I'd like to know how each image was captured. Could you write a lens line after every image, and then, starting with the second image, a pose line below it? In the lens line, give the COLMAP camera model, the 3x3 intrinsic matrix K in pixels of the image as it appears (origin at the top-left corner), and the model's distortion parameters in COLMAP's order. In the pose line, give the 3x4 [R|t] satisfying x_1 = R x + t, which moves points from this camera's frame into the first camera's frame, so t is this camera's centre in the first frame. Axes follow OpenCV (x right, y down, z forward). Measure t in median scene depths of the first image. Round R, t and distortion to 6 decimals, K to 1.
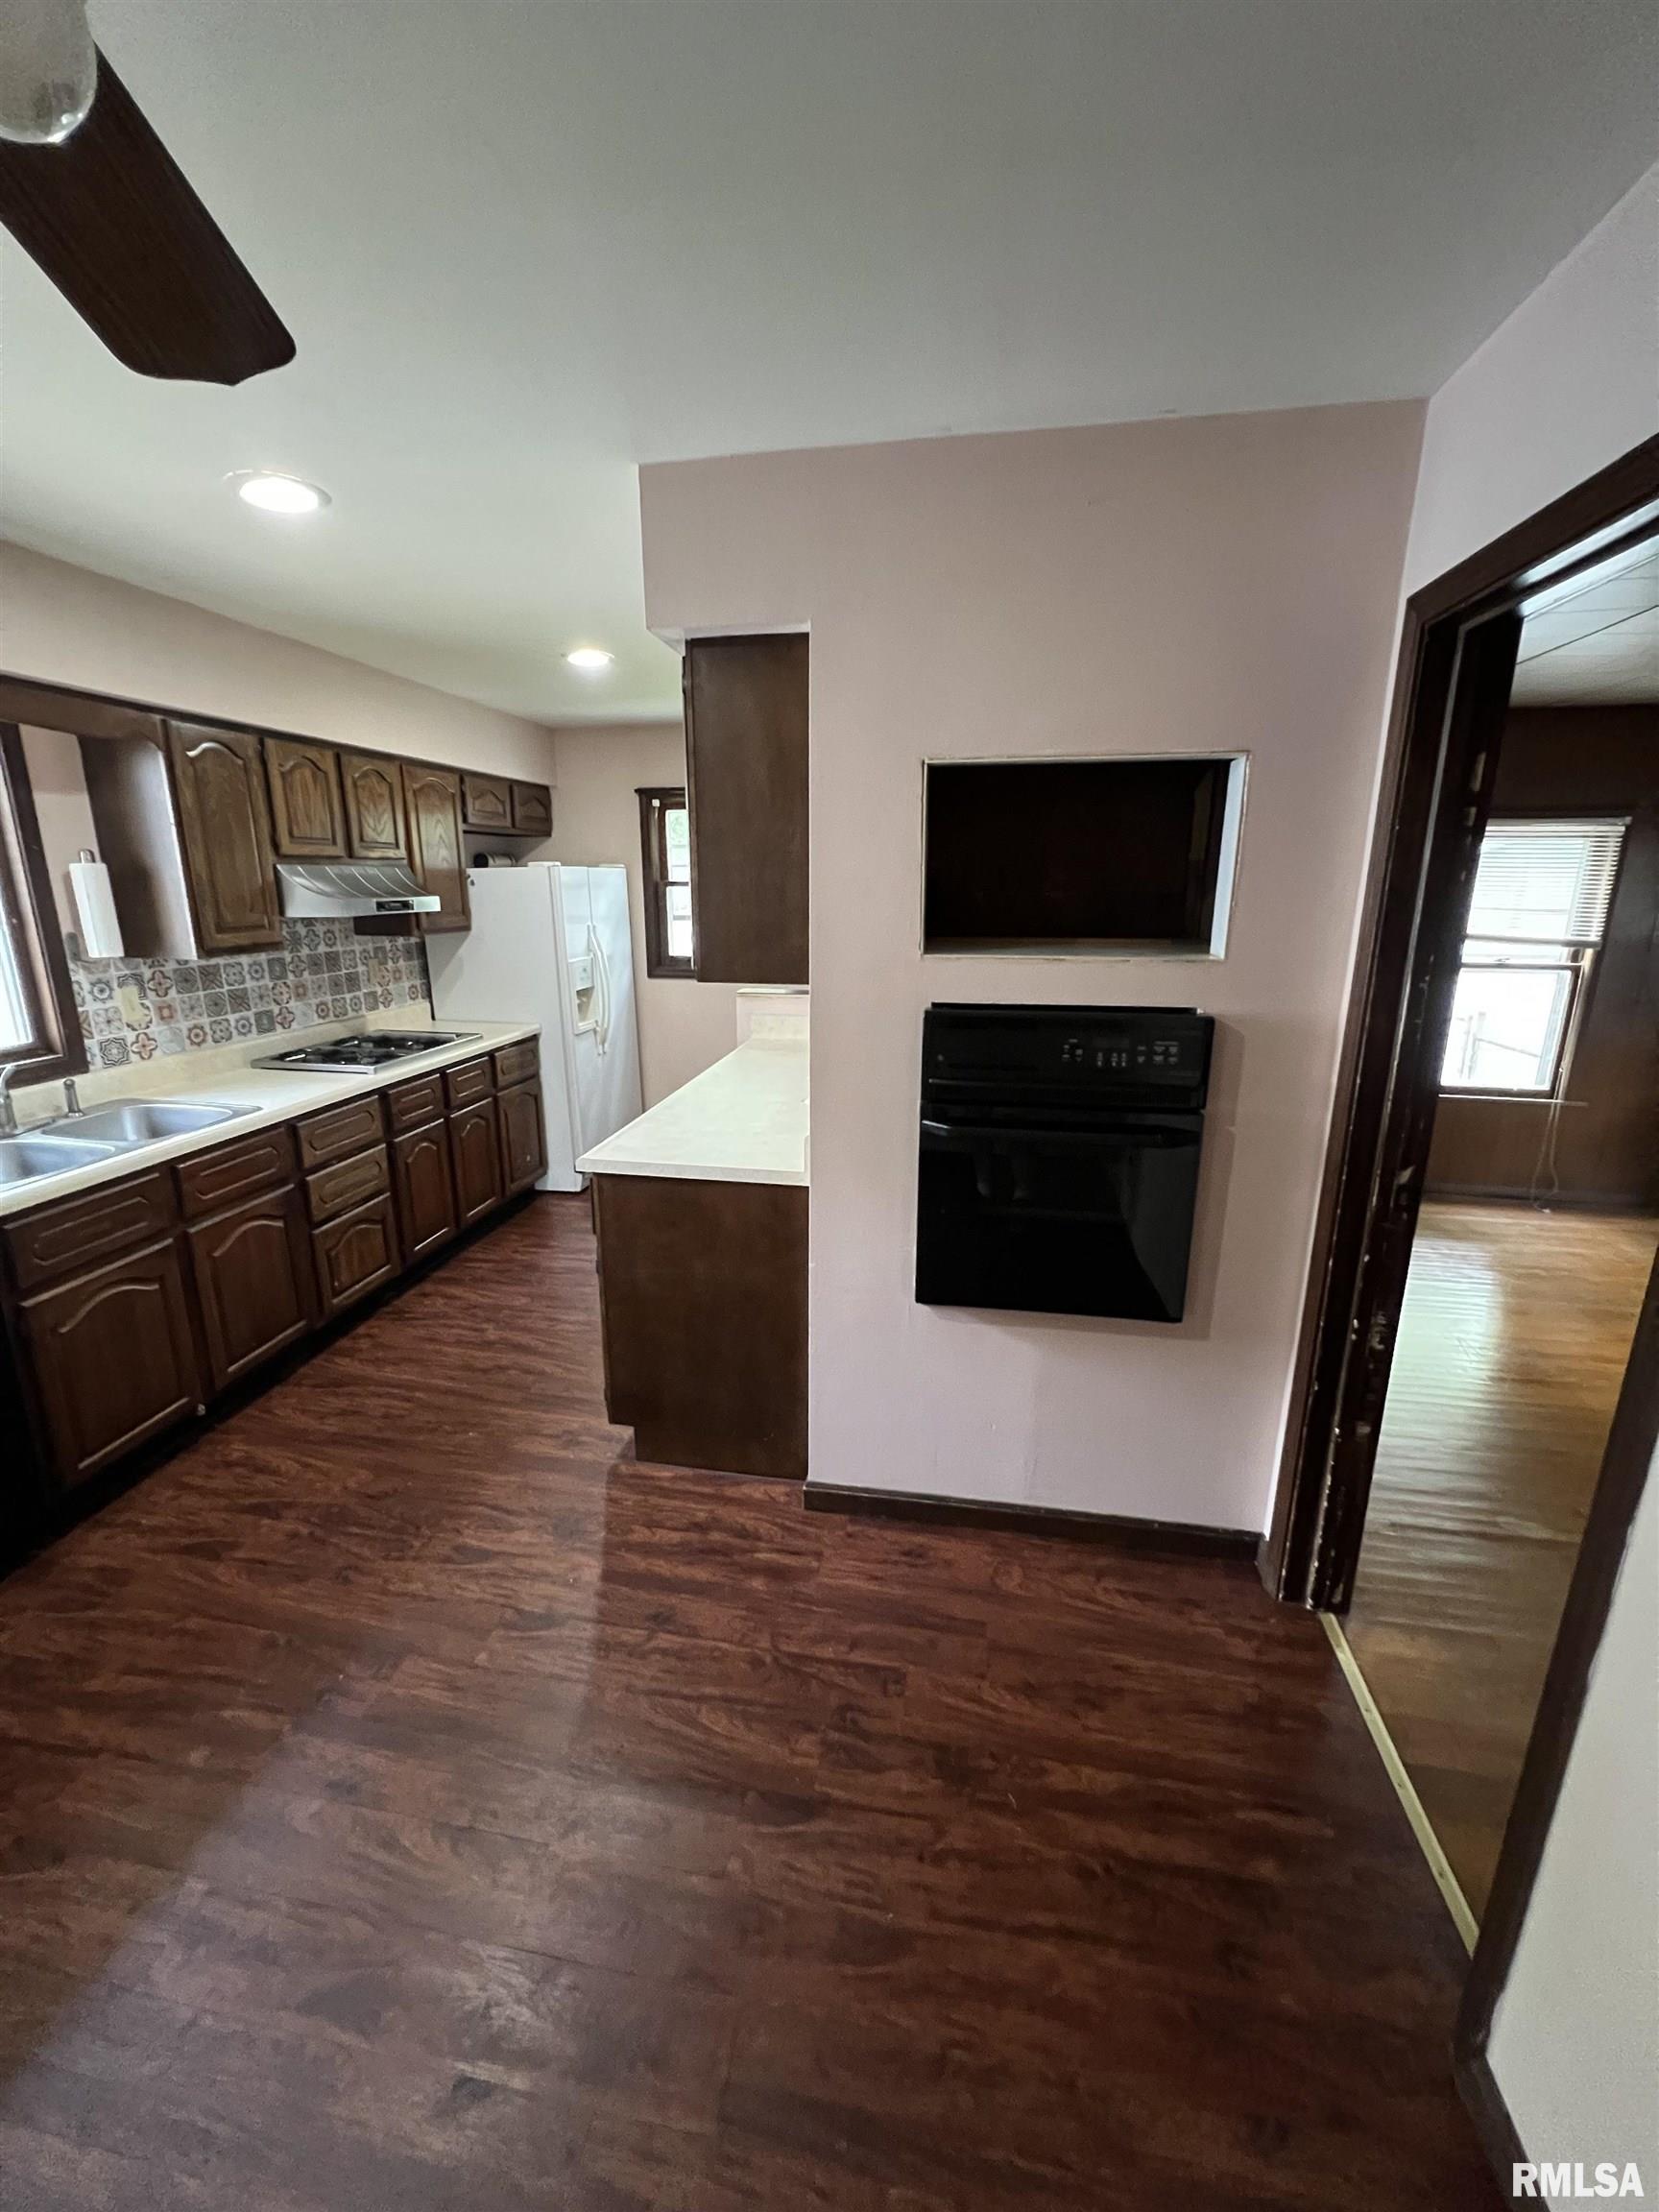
lens RADIAL K [[890.8, 0, 817.9], [0, 890.8, 1092.1], [0, 0, 1]] dist [0.011310, -0.000766]
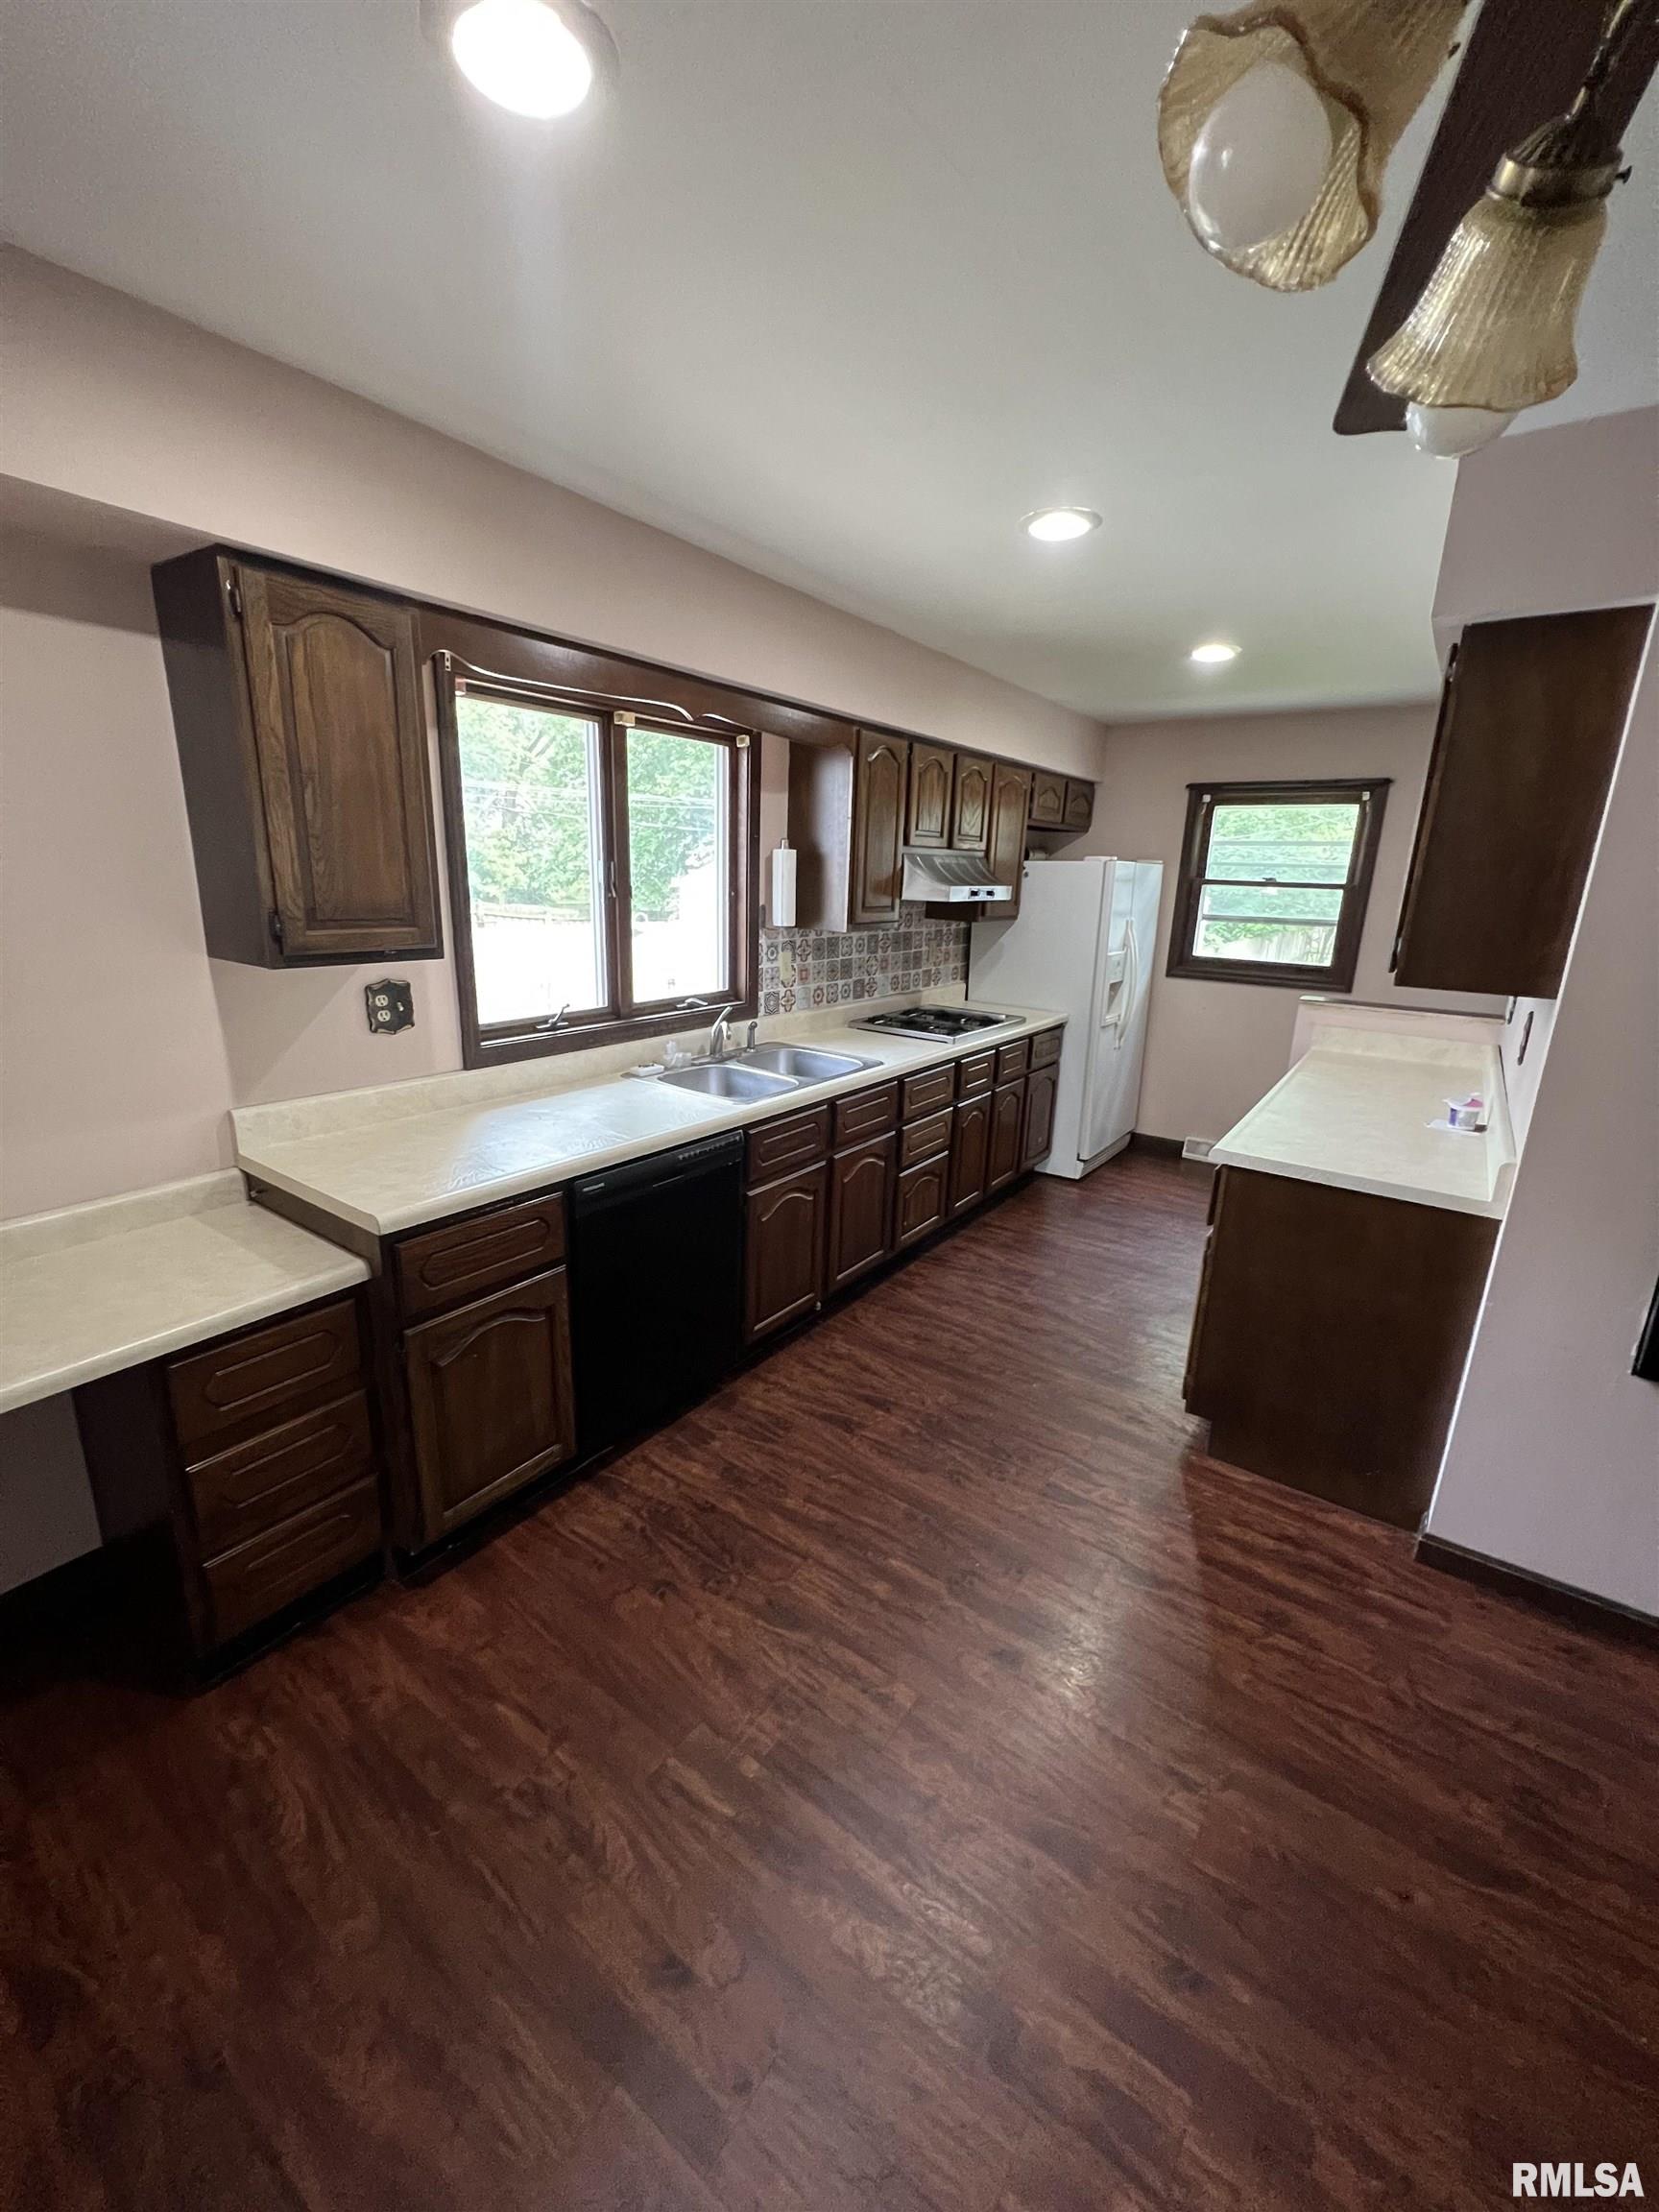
lens RADIAL K [[890.8, 0, 824.9], [0, 890.8, 1094.5], [0, 0, 1]] dist [0.011310, -0.000766]
pose [[0.910205, 0.132579, -0.392363, -0.242868], [-0.129945, 0.990959, 0.033396, 0.031500], [0.393244, 0.020588, 0.919204, -0.097716]]
